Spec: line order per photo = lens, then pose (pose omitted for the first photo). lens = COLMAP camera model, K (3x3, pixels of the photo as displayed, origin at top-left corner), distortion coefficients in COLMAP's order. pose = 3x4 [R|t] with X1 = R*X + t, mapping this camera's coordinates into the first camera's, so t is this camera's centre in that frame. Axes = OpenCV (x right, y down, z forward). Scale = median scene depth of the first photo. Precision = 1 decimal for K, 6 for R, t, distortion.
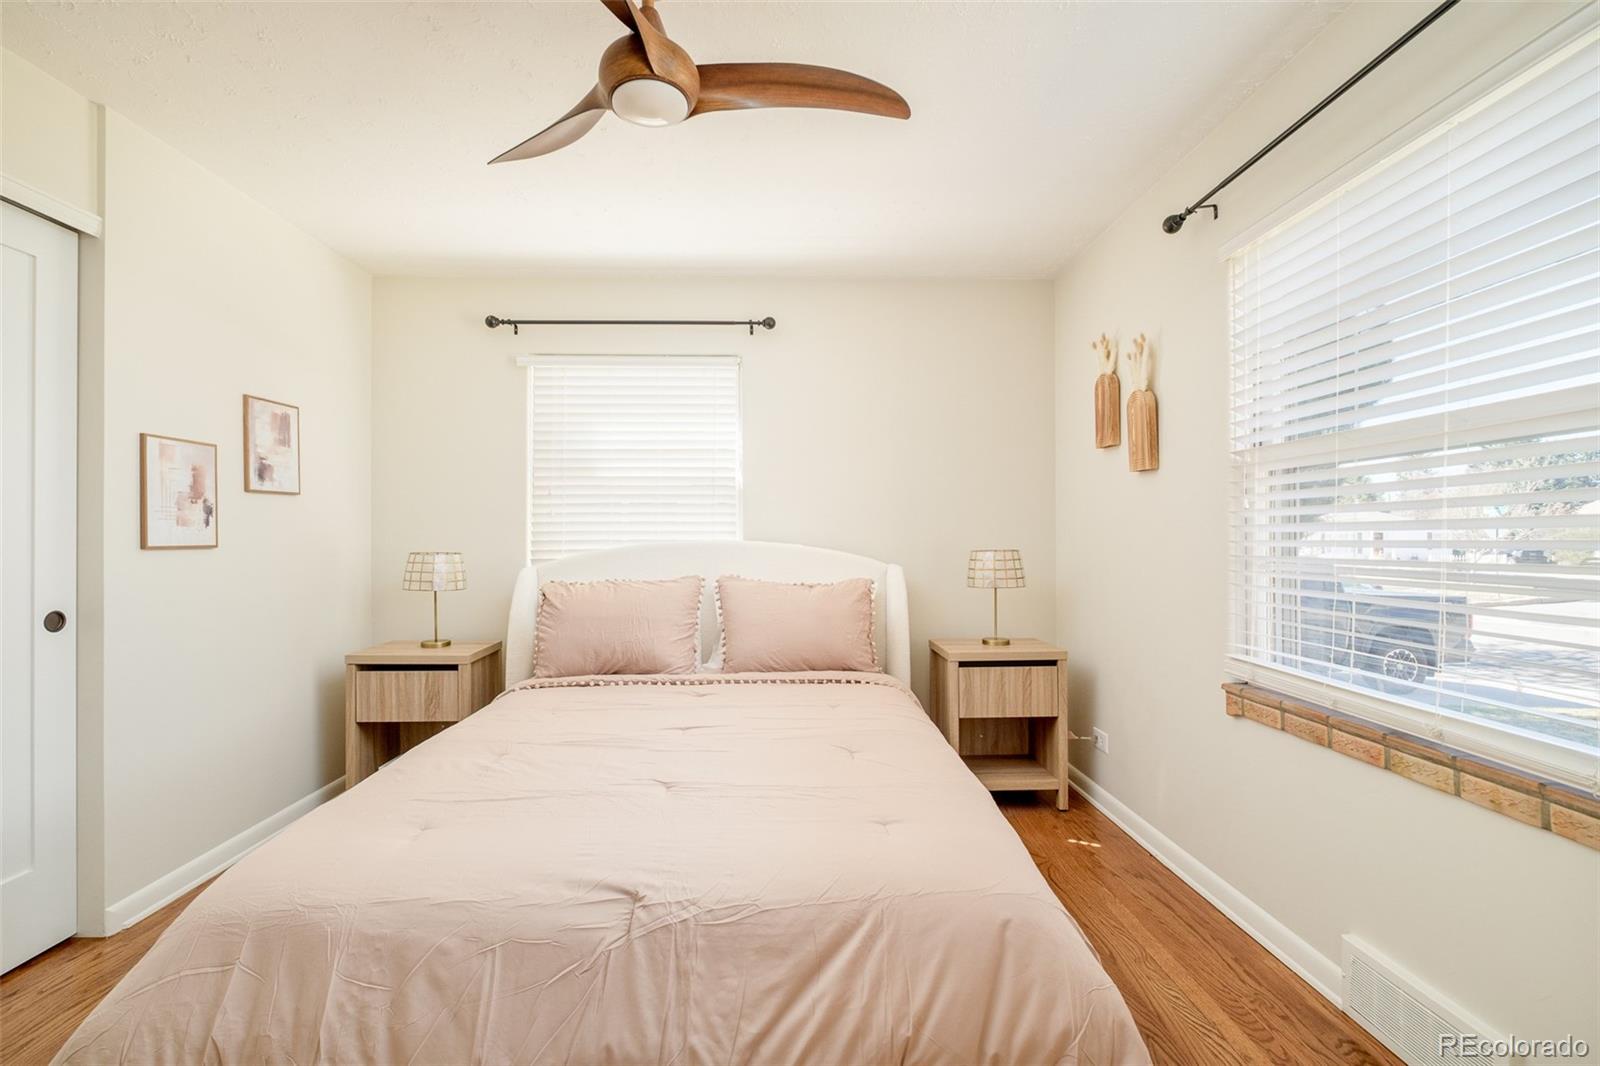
lens RADIAL K [[702.6, 0, 795.2], [0, 702.6, 535.0], [0, 0, 1]] dist [-0.005476, -0.000663]
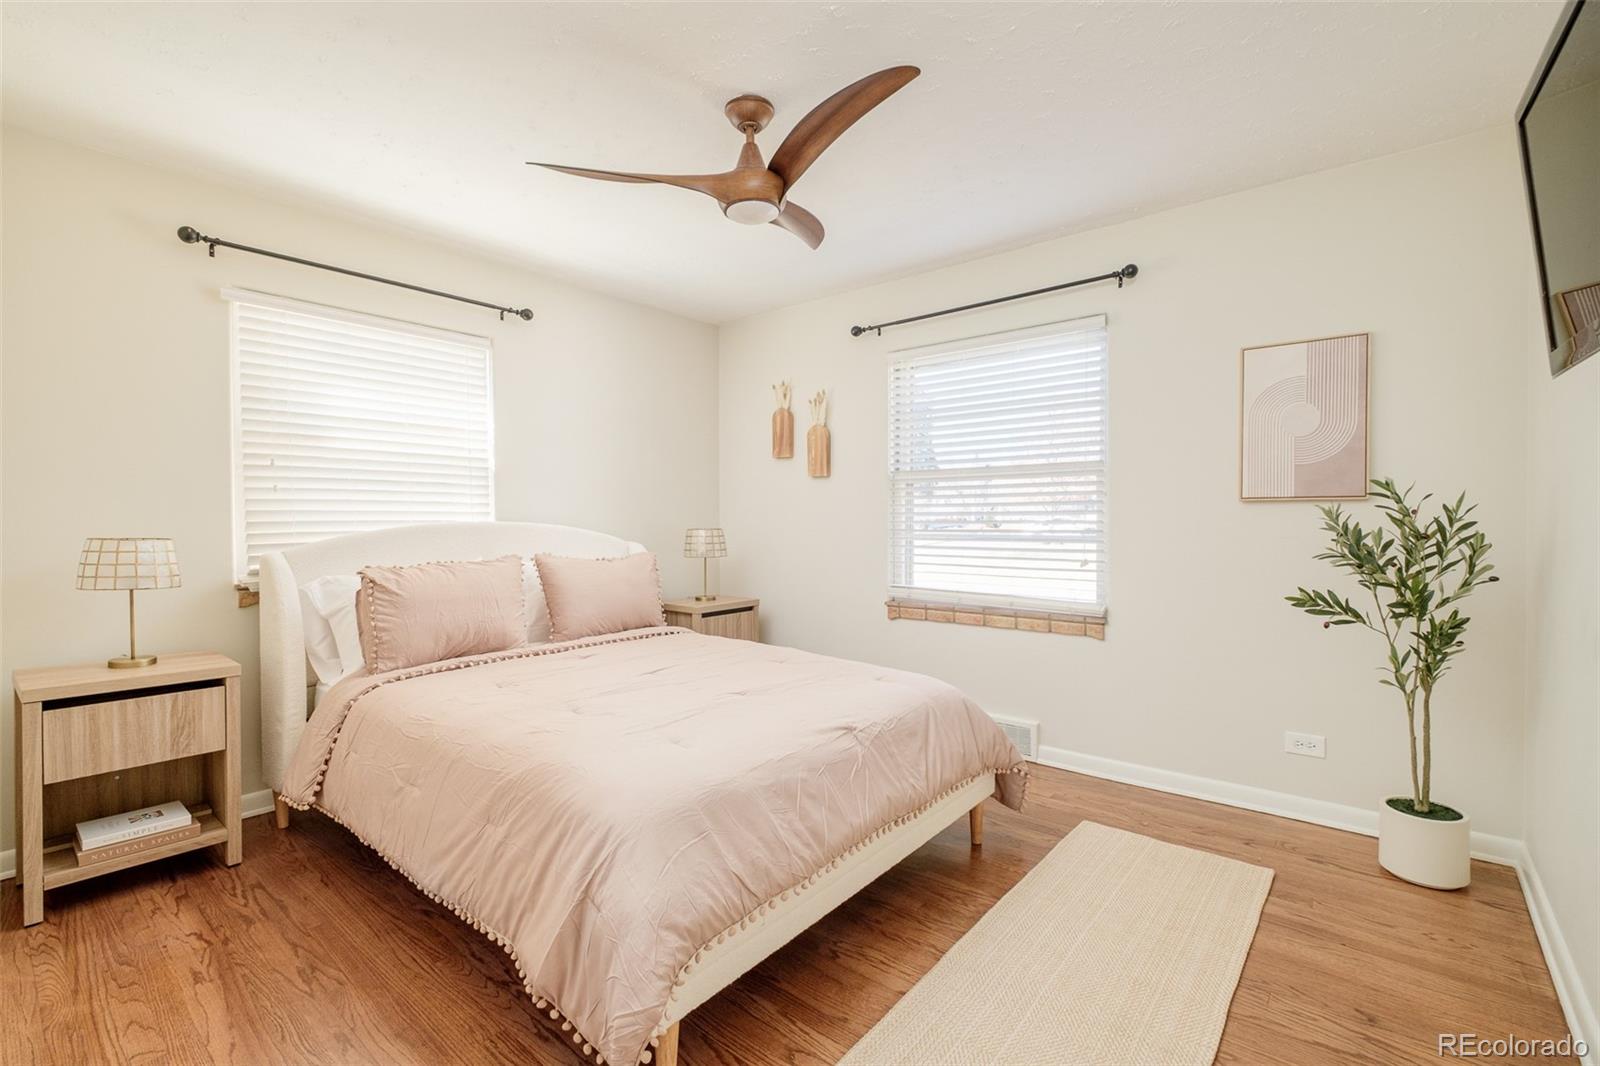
lens RADIAL K [[702.6, 0, 815.3], [0, 702.6, 524.8], [0, 0, 1]] dist [-0.005476, -0.000663]
pose [[0.653706, -0.003165, 0.756742, -0.677719], [-0.004767, 0.999954, 0.008300, 0.002380], [-0.756733, -0.009033, 0.653661, -0.019077]]
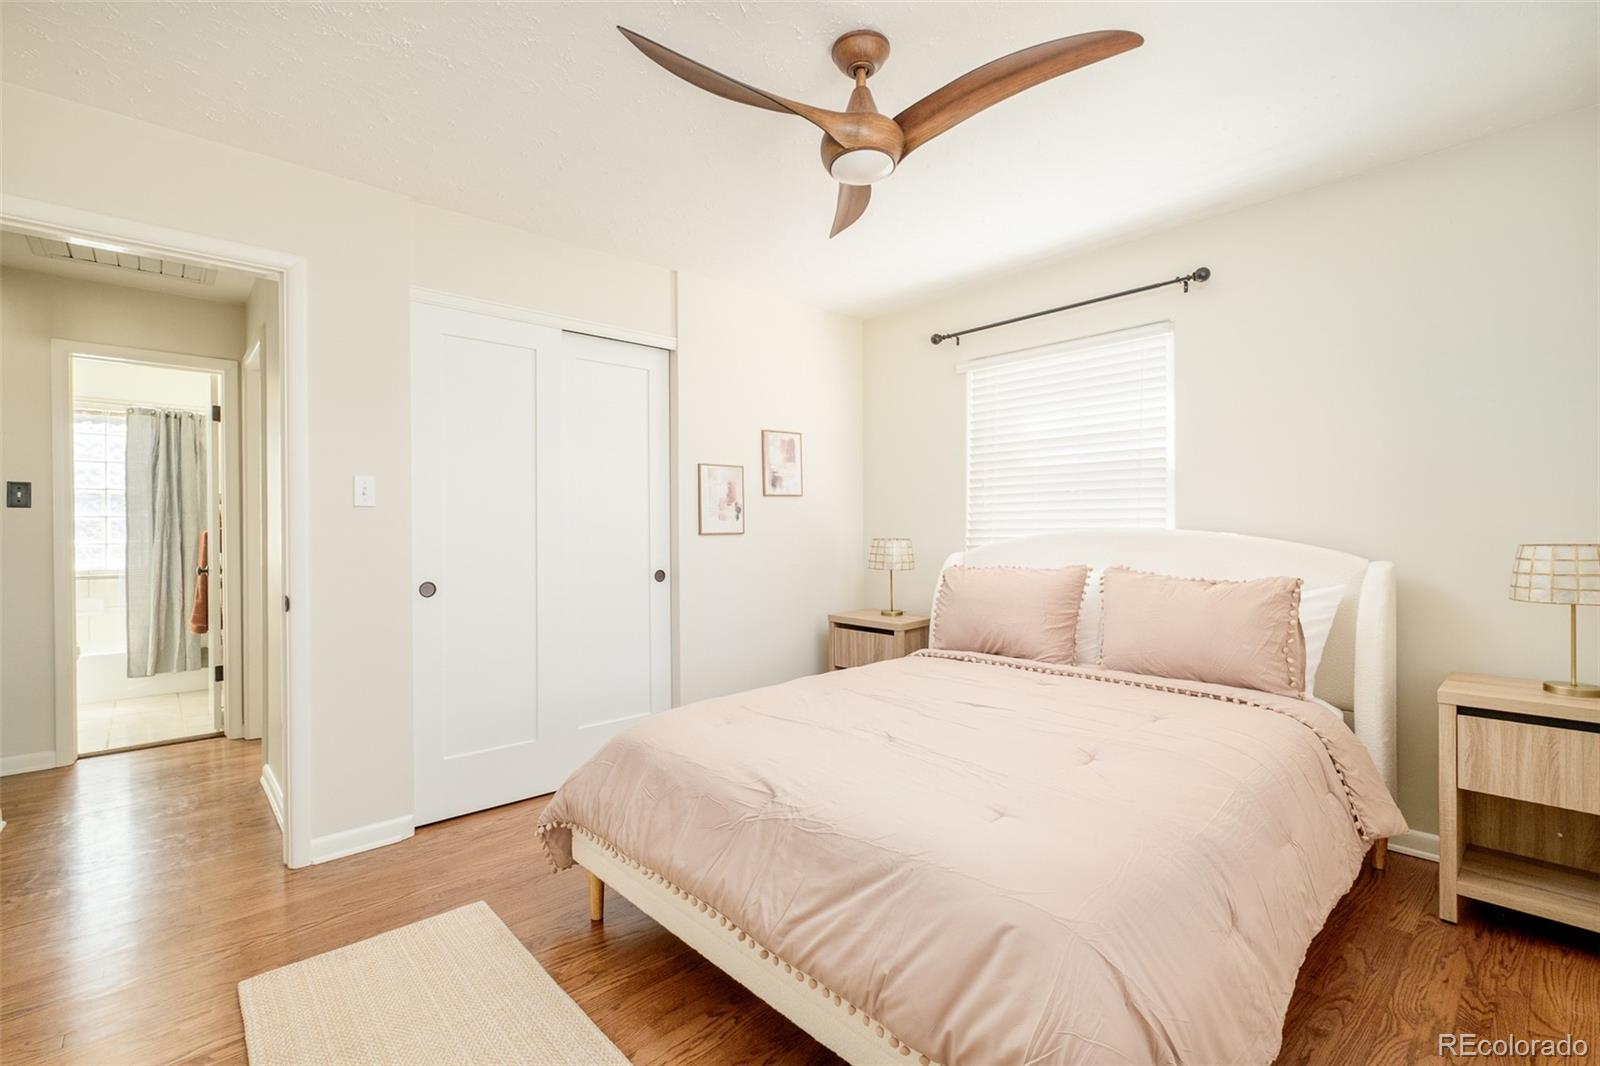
lens RADIAL K [[702.6, 0, 769.8], [0, 702.6, 530.4], [0, 0, 1]] dist [-0.005476, -0.000663]
pose [[0.644988, 0.001560, -0.764191, 0.341837], [0.007679, 0.999934, 0.008522, -0.002133], [0.764154, -0.011365, 0.644934, 0.054035]]
